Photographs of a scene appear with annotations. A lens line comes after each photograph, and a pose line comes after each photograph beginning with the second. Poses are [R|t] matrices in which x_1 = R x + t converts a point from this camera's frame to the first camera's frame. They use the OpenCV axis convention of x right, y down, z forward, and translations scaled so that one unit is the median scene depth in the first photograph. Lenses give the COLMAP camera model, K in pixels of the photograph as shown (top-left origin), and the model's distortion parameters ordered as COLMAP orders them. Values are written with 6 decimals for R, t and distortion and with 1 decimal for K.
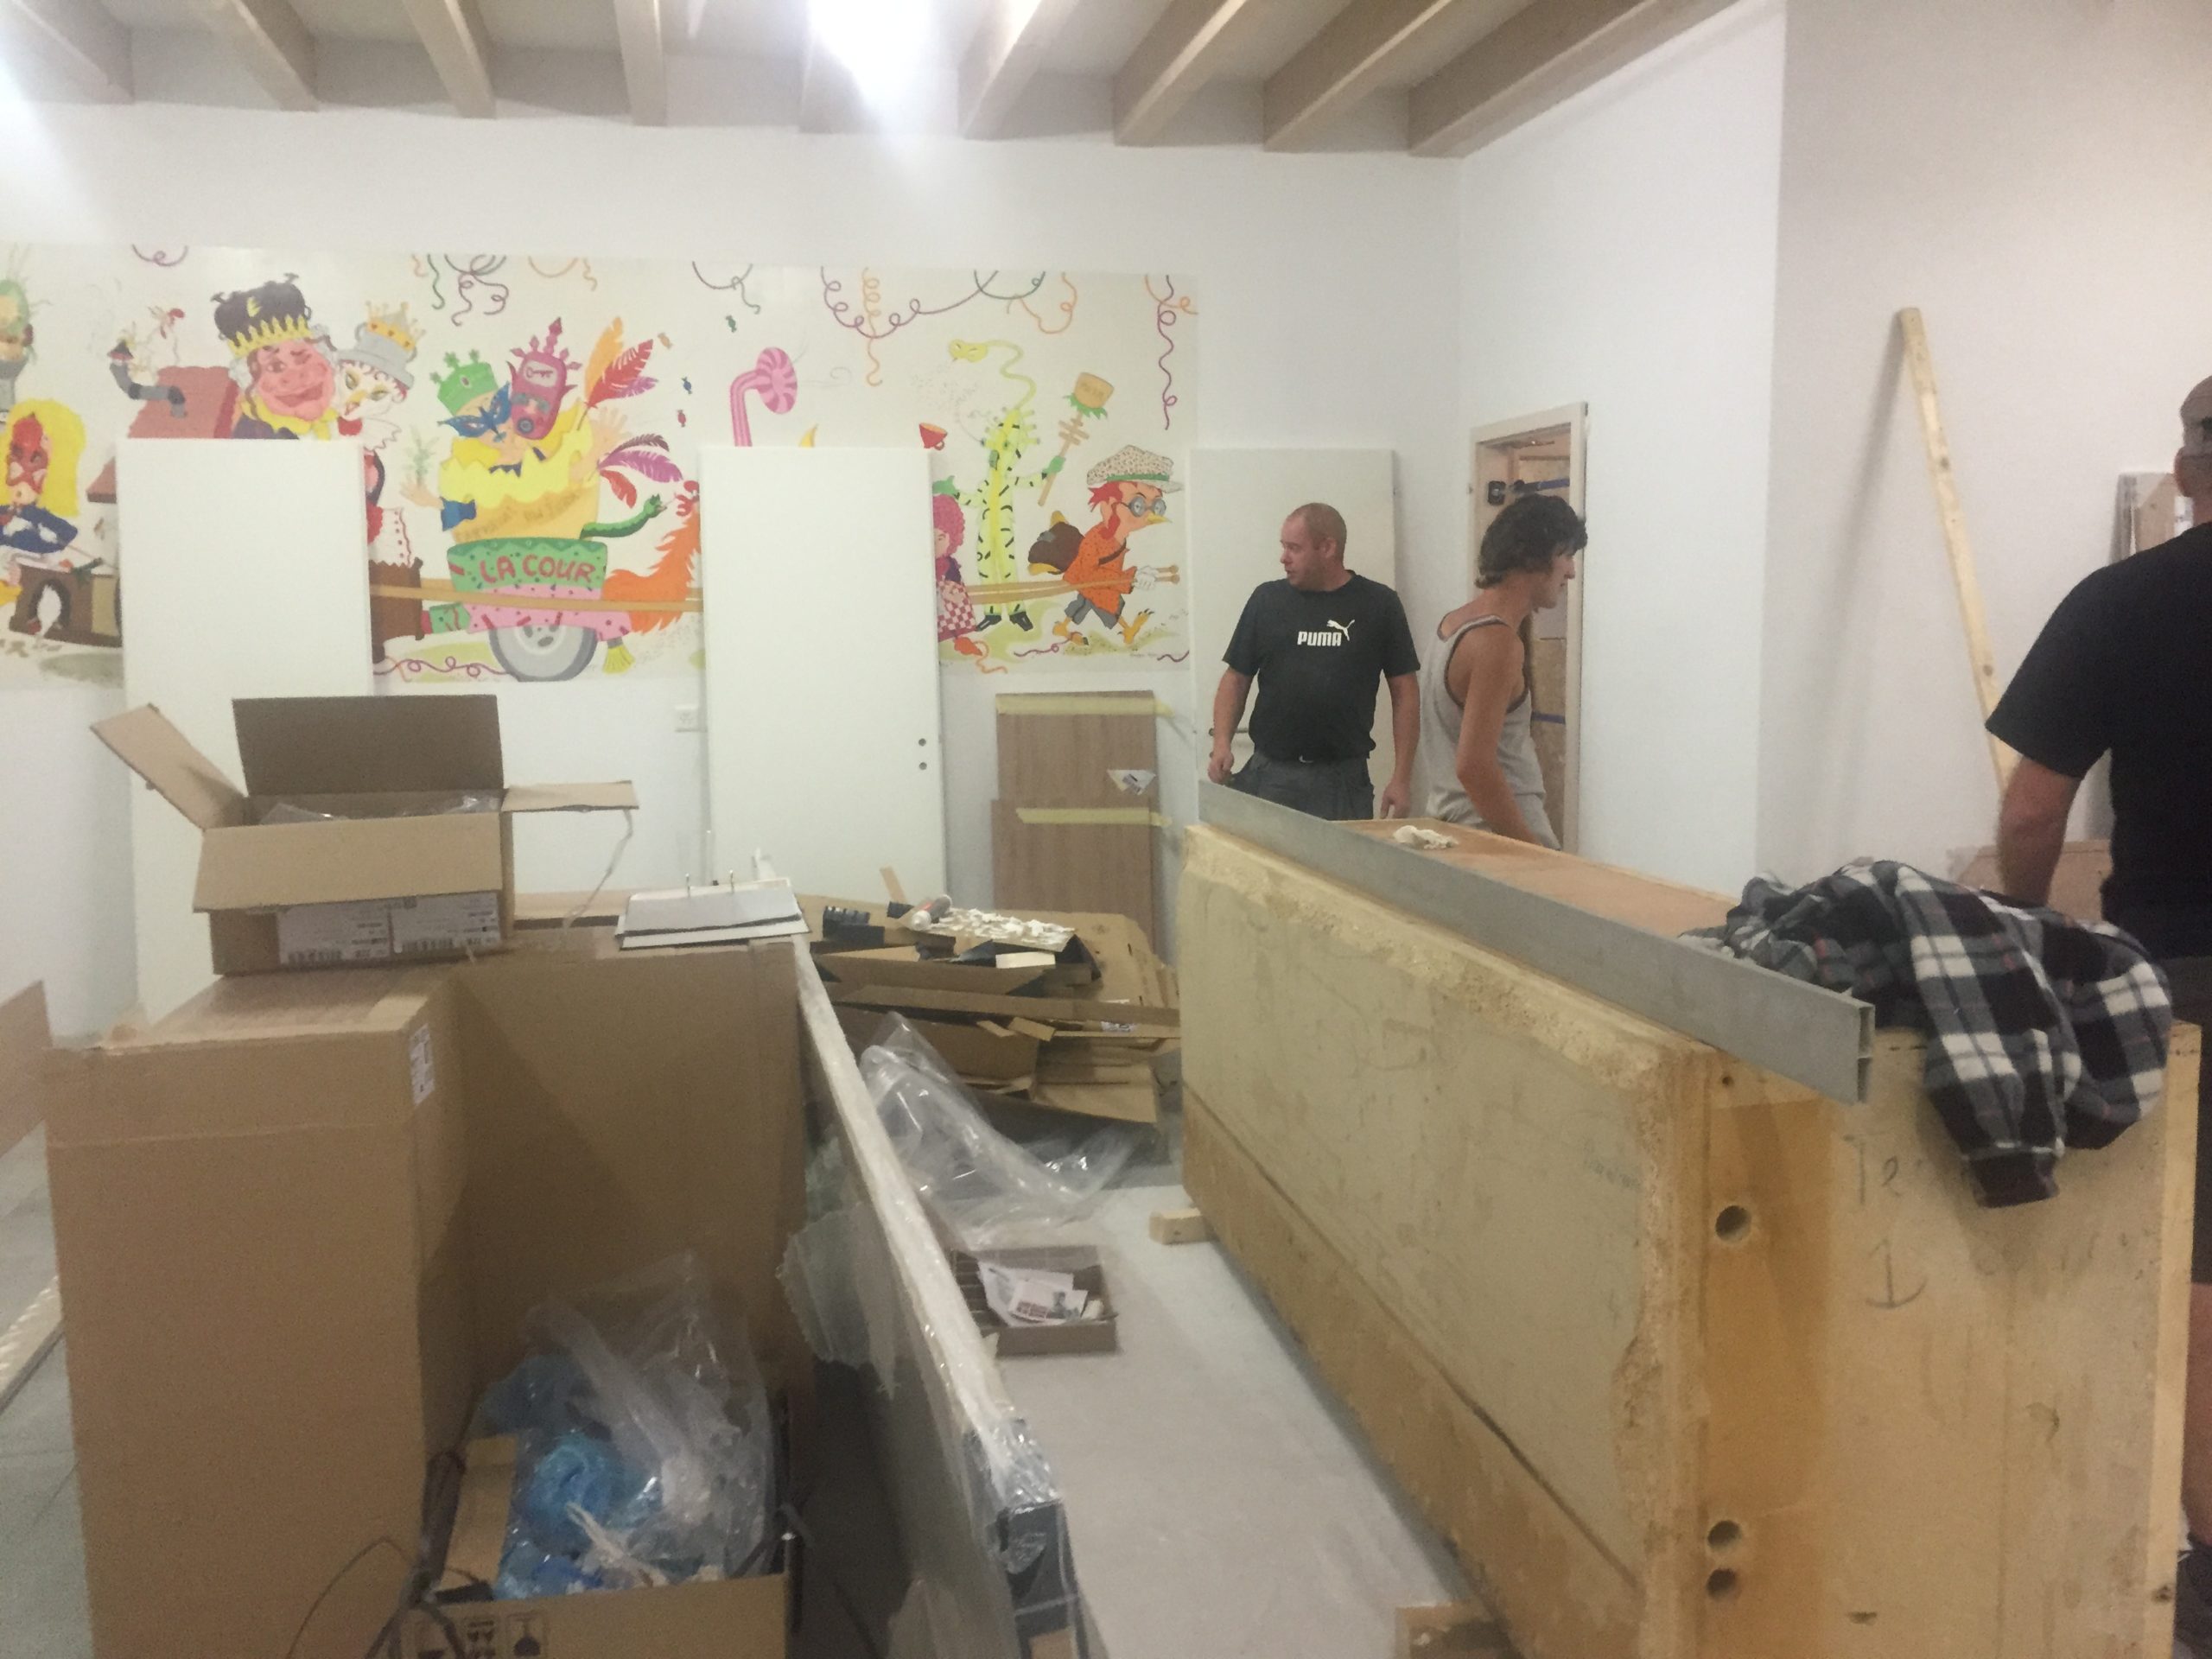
lens RADIAL K [[1941.9, 0, 1106.0], [0, 1941.9, 829.5], [0, 0, 1]] dist [0.120197, -0.183786]
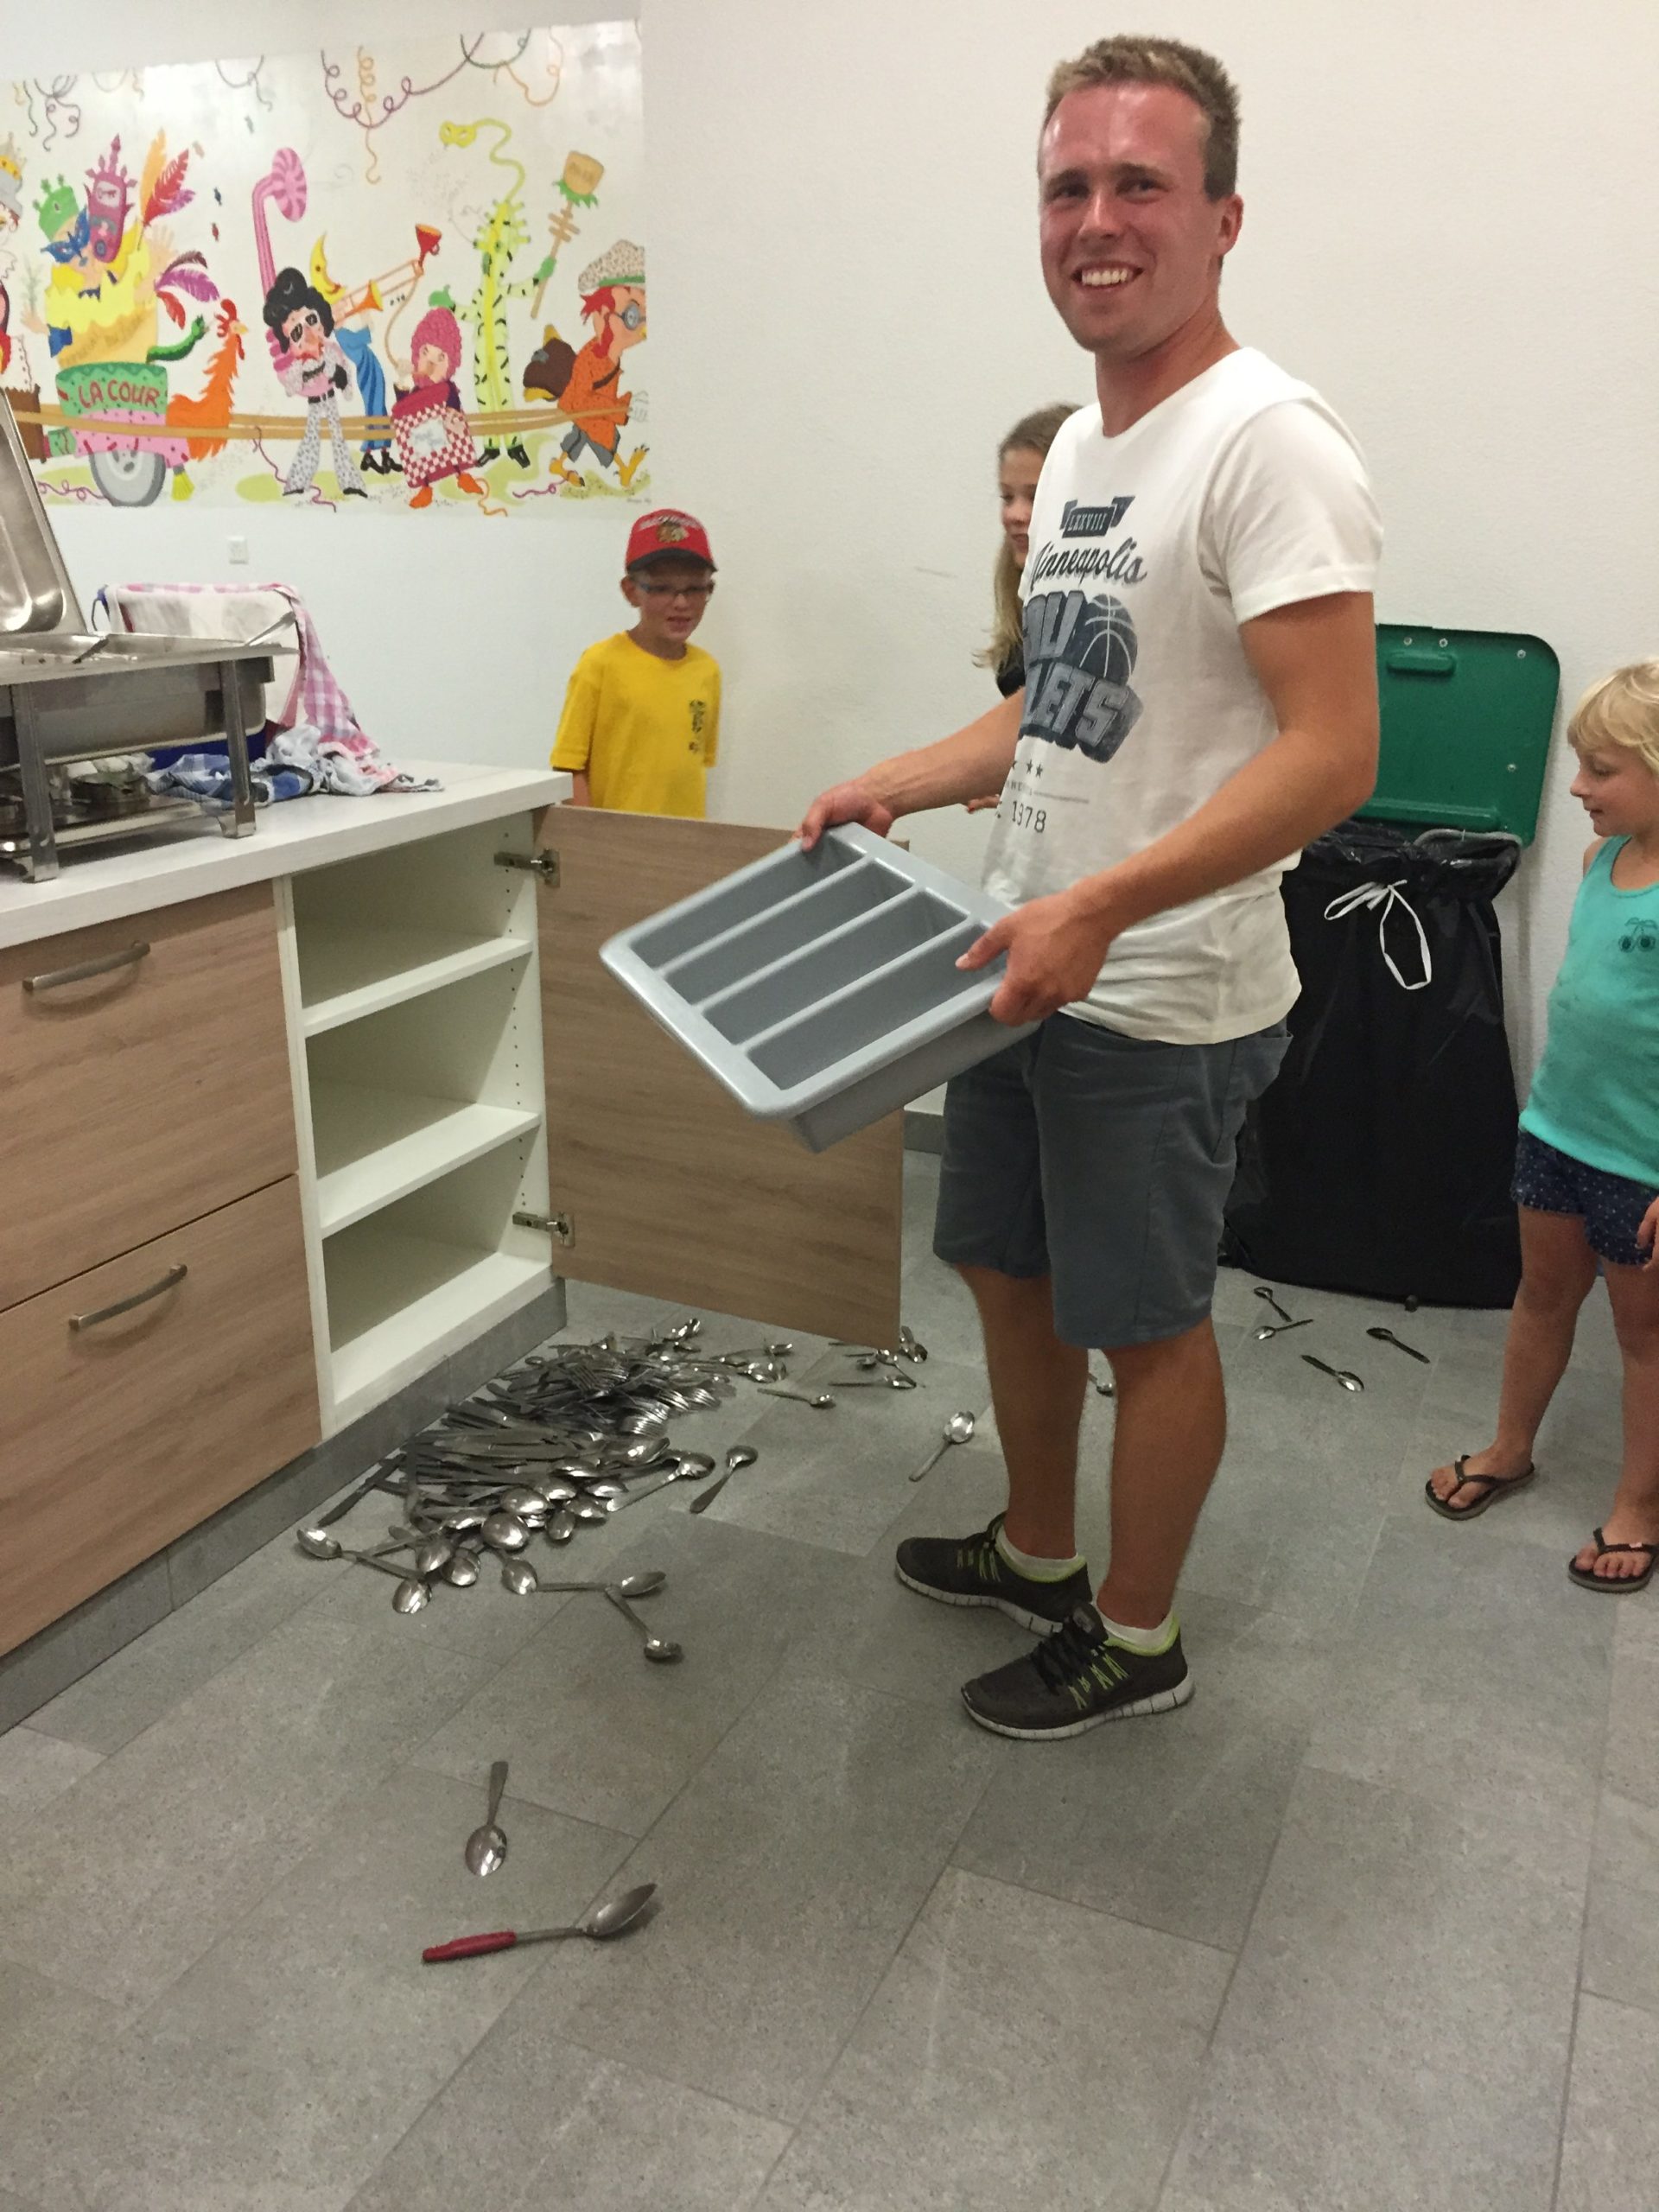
lens RADIAL K [[1941.9, 0, 829.5], [0, 1941.9, 1106.0], [0, 0, 1]] dist [0.120197, -0.183786]
pose [[0.796486, 0.202267, -0.569823, 0.682547], [-0.083498, 0.970154, 0.227660, -0.035864], [0.598864, -0.133749, 0.789603, 0.338791]]
